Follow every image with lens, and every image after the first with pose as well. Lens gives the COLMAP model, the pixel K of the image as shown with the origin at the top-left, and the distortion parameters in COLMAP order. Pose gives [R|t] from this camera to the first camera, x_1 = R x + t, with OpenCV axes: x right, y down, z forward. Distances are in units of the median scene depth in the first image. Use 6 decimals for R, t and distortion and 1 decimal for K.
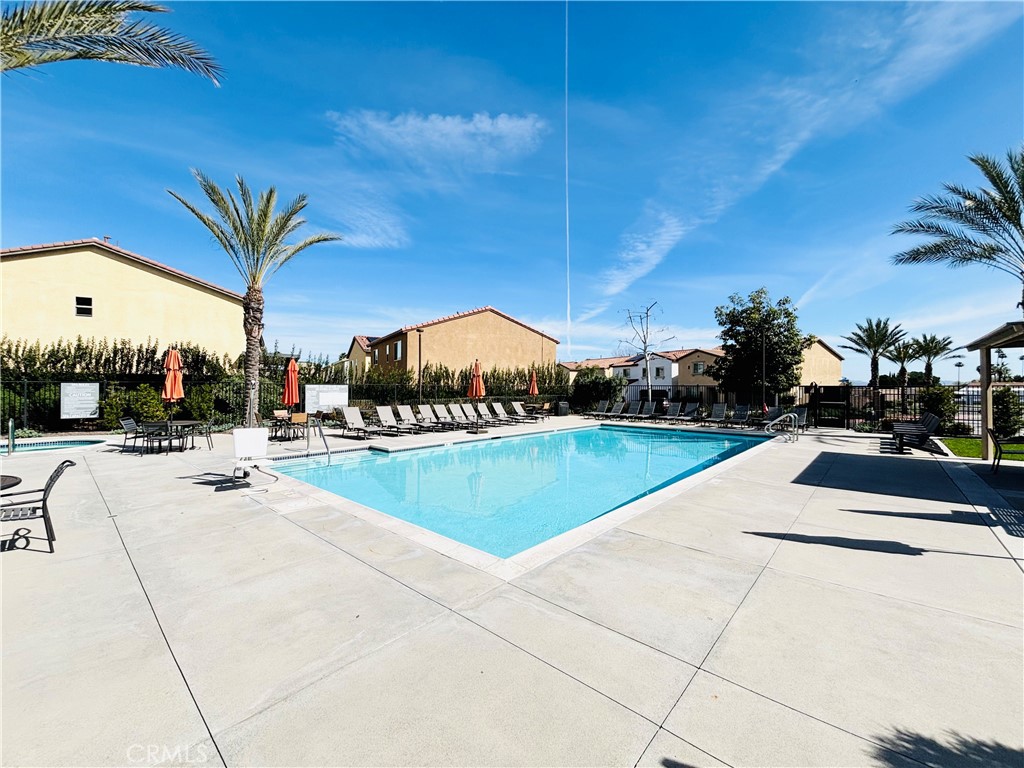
lens RADIAL K [[411.6, 0, 509.4], [0, 411.6, 382.6], [0, 0, 1]] dist [-0.002145, 0.004795]
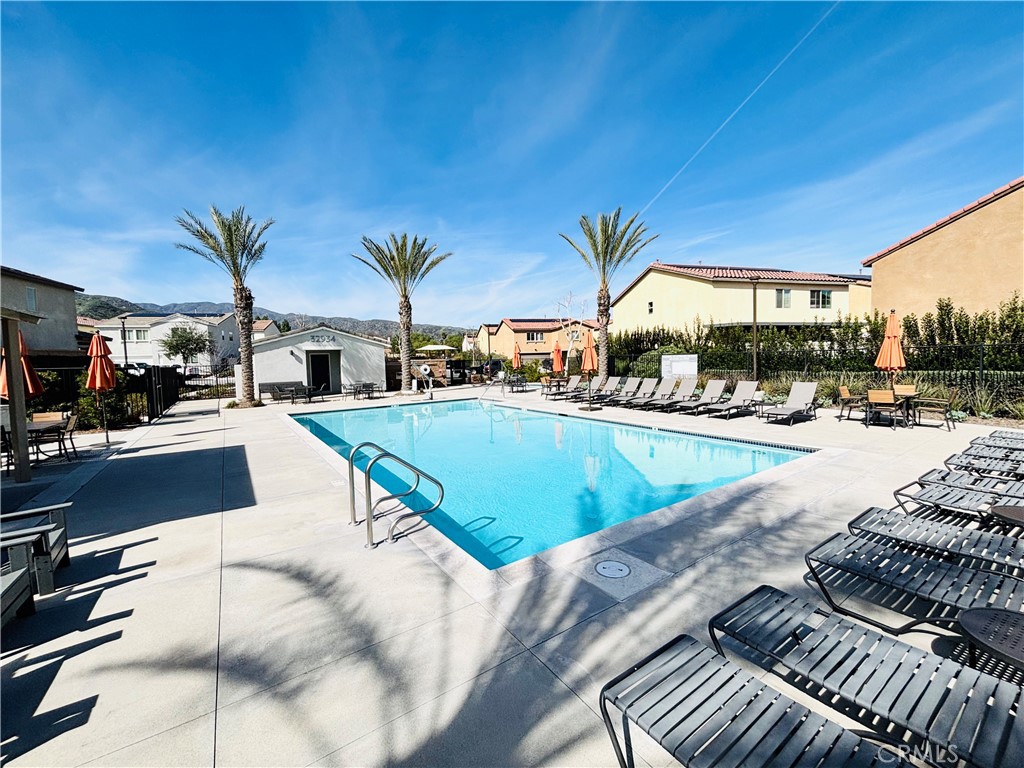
lens RADIAL K [[411.6, 0, 509.4], [0, 411.6, 382.6], [0, 0, 1]] dist [-0.002145, 0.004795]
pose [[-0.234433, 0.057303, -0.970442, 0.497381], [0.036917, 0.998066, 0.050016, 0.005648], [0.971431, -0.024101, -0.236095, 0.613213]]
